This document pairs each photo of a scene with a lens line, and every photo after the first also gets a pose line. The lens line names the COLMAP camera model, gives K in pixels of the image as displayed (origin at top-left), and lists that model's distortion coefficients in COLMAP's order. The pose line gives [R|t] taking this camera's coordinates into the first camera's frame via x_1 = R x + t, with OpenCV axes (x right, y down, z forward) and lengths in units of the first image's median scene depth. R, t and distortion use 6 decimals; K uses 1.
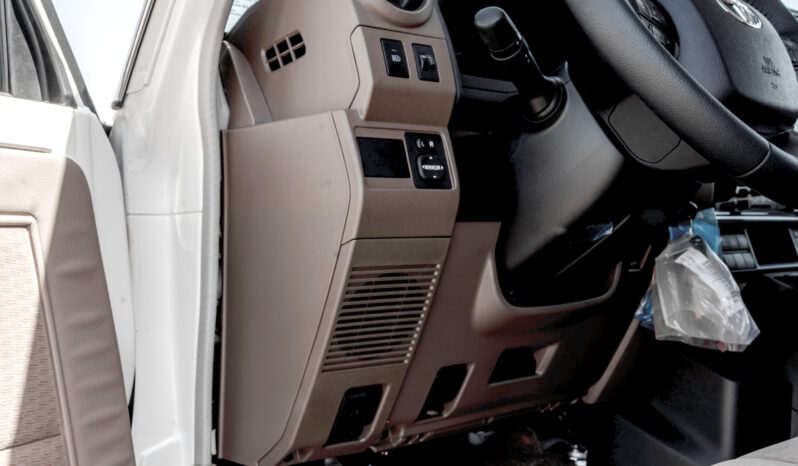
lens RADIAL K [[824.4, 0, 399.3], [0, 824.4, 270.0], [0, 0, 1]] dist [0.000863, 0.002106]
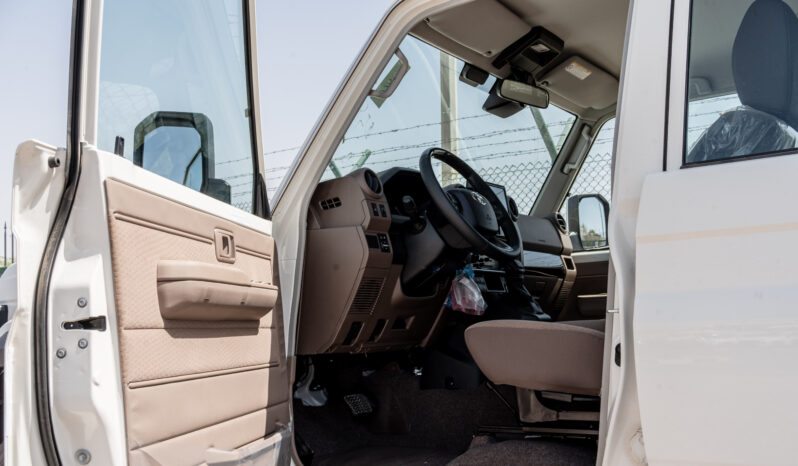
lens RADIAL K [[824.4, 0, 399.3], [0, 824.4, 270.0], [0, 0, 1]] dist [0.000863, 0.002106]
pose [[0.957488, 0.021912, 0.287640, -0.715123], [0.006377, 0.995259, -0.097046, 0.237238], [-0.288403, 0.094755, 0.952809, -1.728334]]
